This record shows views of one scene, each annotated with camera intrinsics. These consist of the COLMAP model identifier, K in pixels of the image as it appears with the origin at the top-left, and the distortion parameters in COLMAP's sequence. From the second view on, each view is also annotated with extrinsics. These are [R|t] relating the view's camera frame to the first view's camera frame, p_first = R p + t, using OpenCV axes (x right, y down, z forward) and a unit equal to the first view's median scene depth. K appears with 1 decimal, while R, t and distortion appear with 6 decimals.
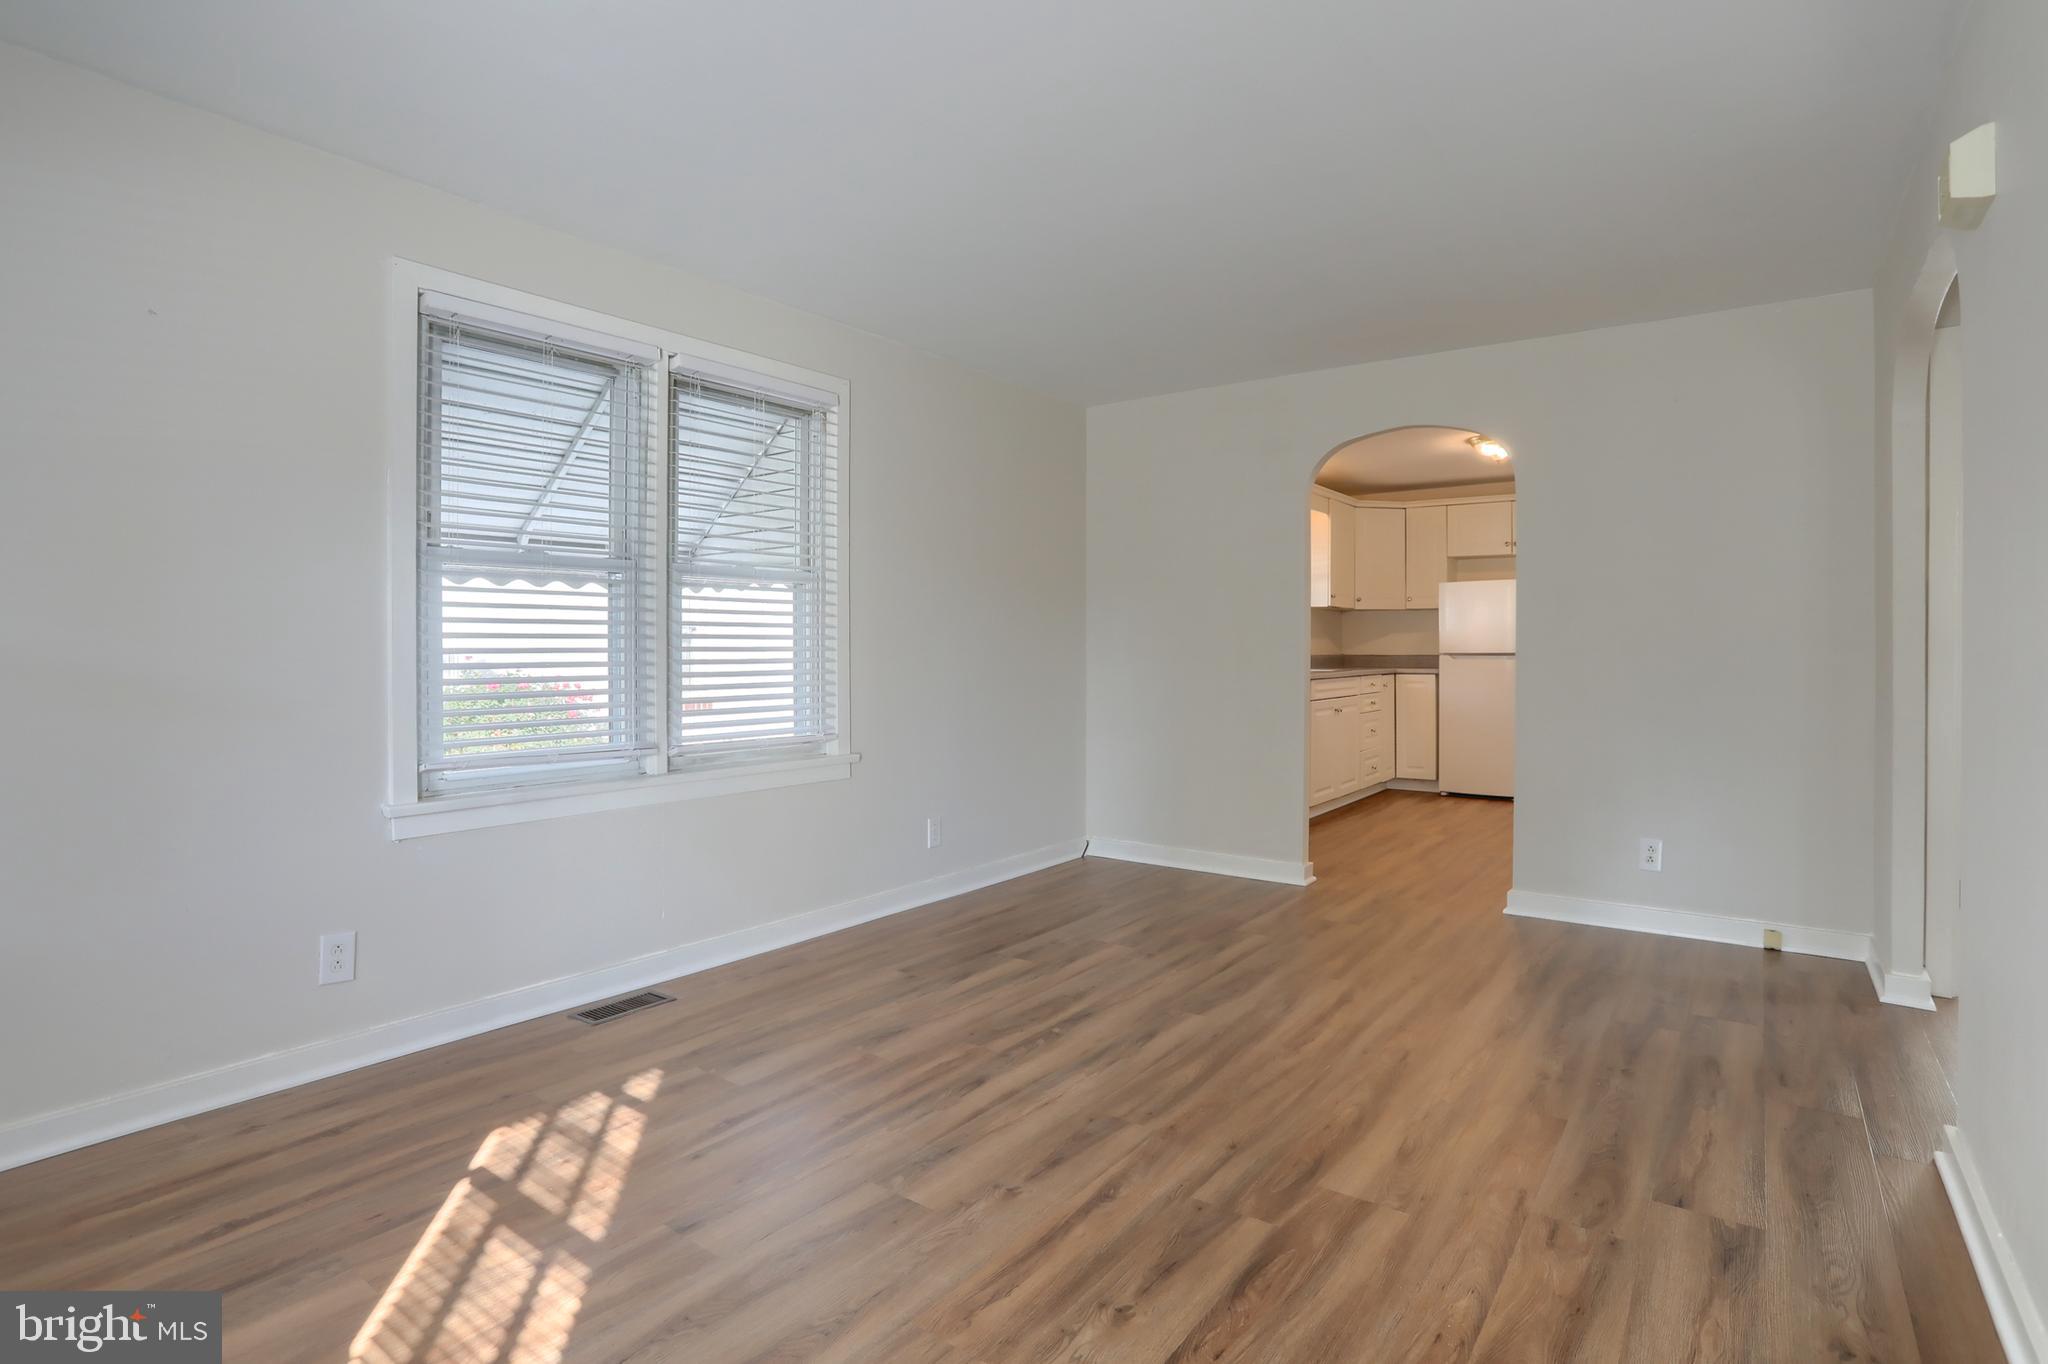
lens RADIAL K [[1025.2, 0, 1032.0], [0, 1025.2, 679.3], [0, 0, 1]] dist [-0.040761, 0.004052]
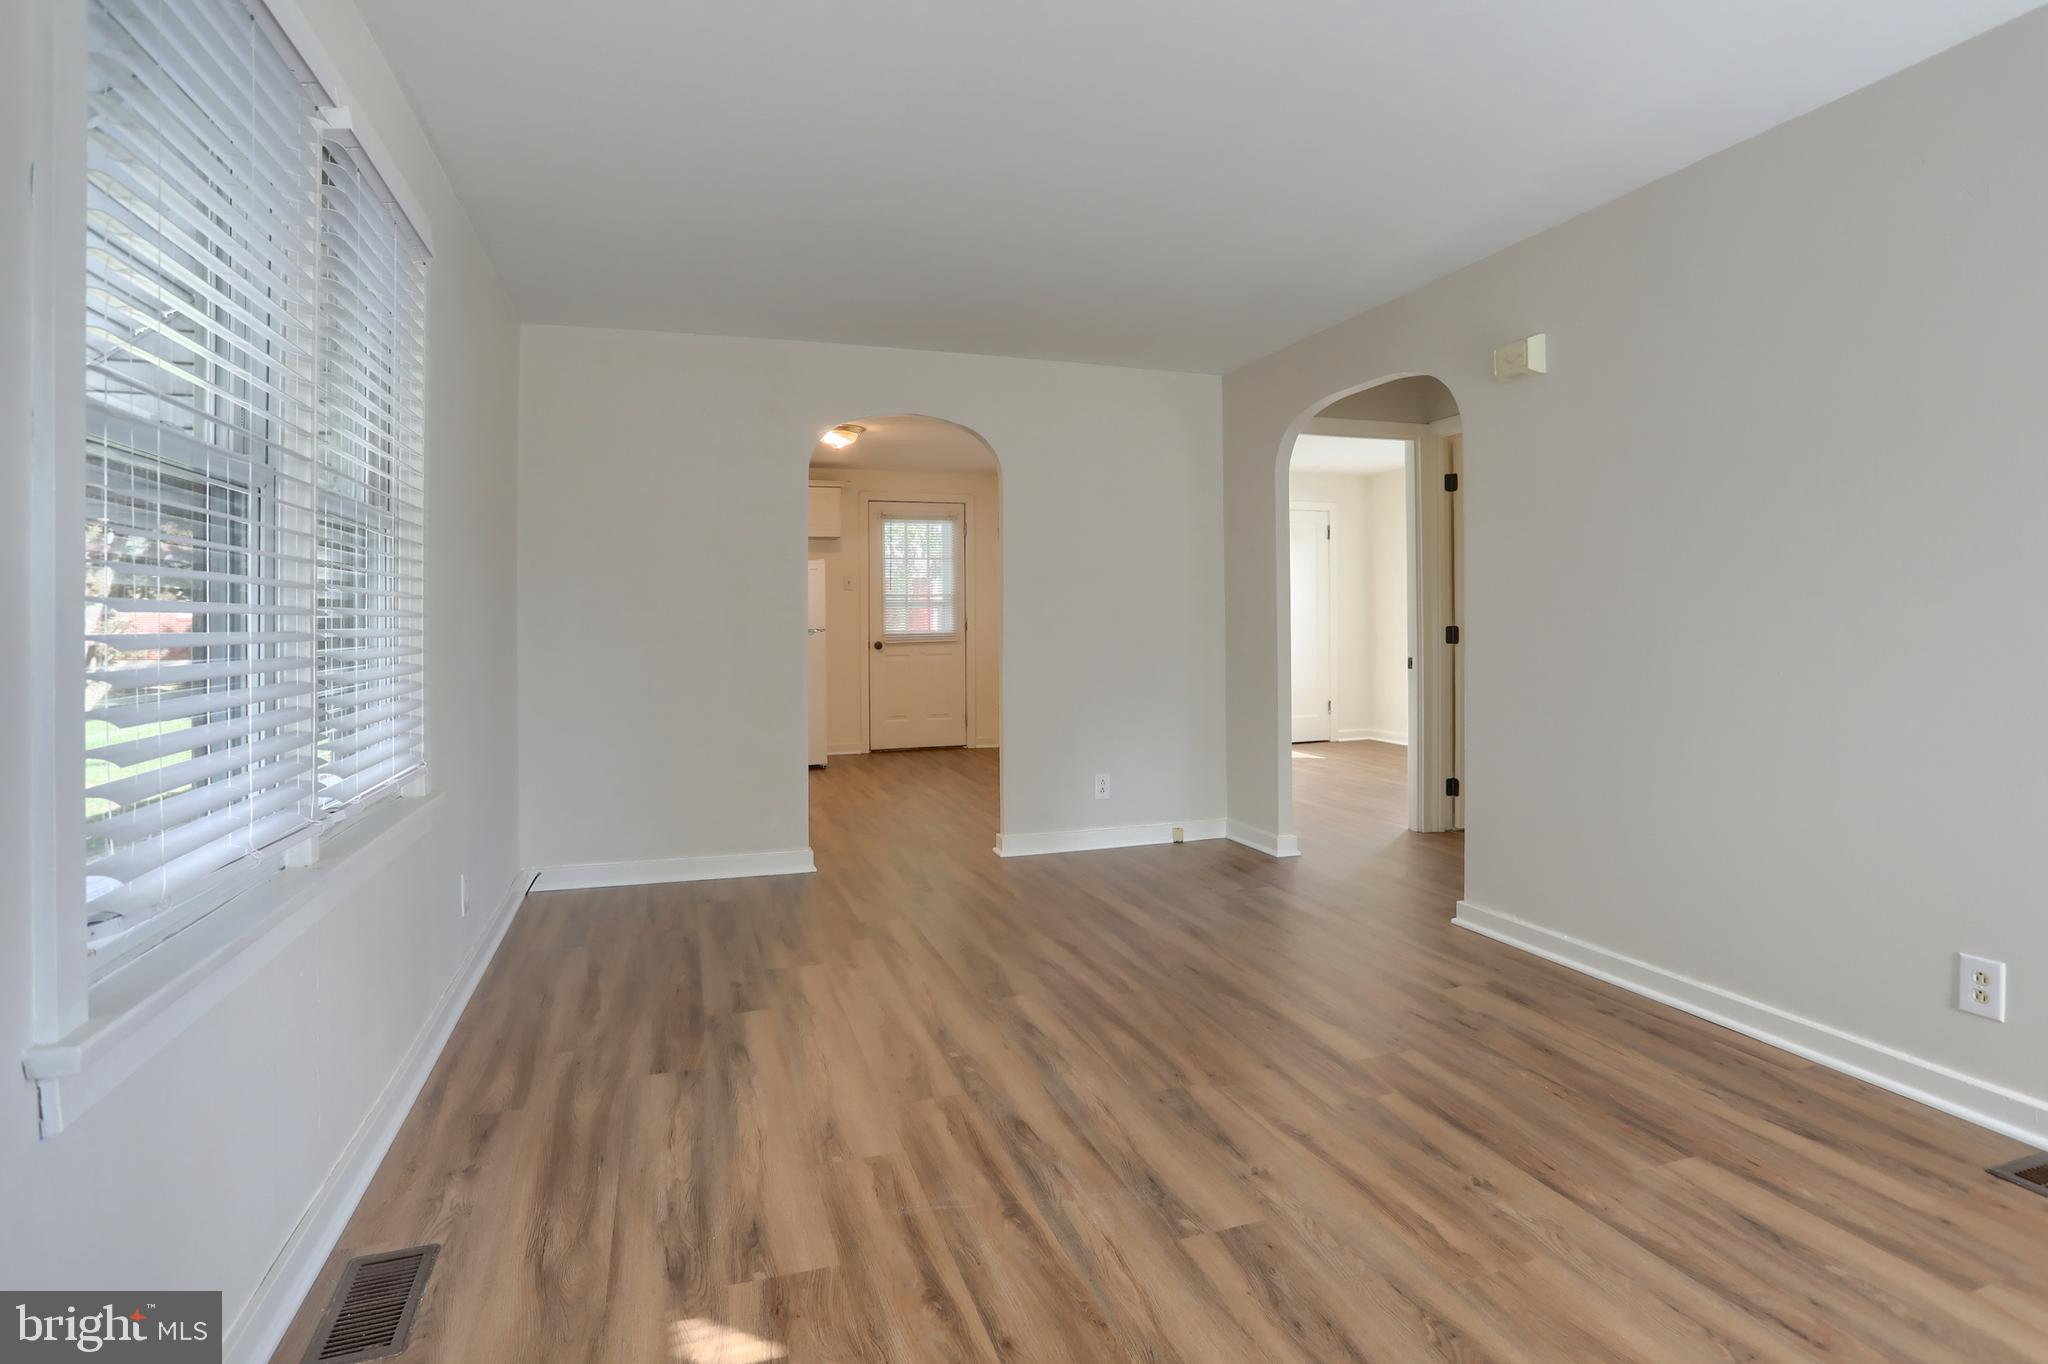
lens RADIAL K [[1025.2, 0, 1097.2], [0, 1025.2, 615.1], [0, 0, 1]] dist [-0.040761, 0.004052]
pose [[0.541744, 0.010811, 0.840474, -0.671281], [0.025571, 0.999243, -0.029335, -0.006016], [-0.840154, 0.037384, 0.541057, 0.421312]]
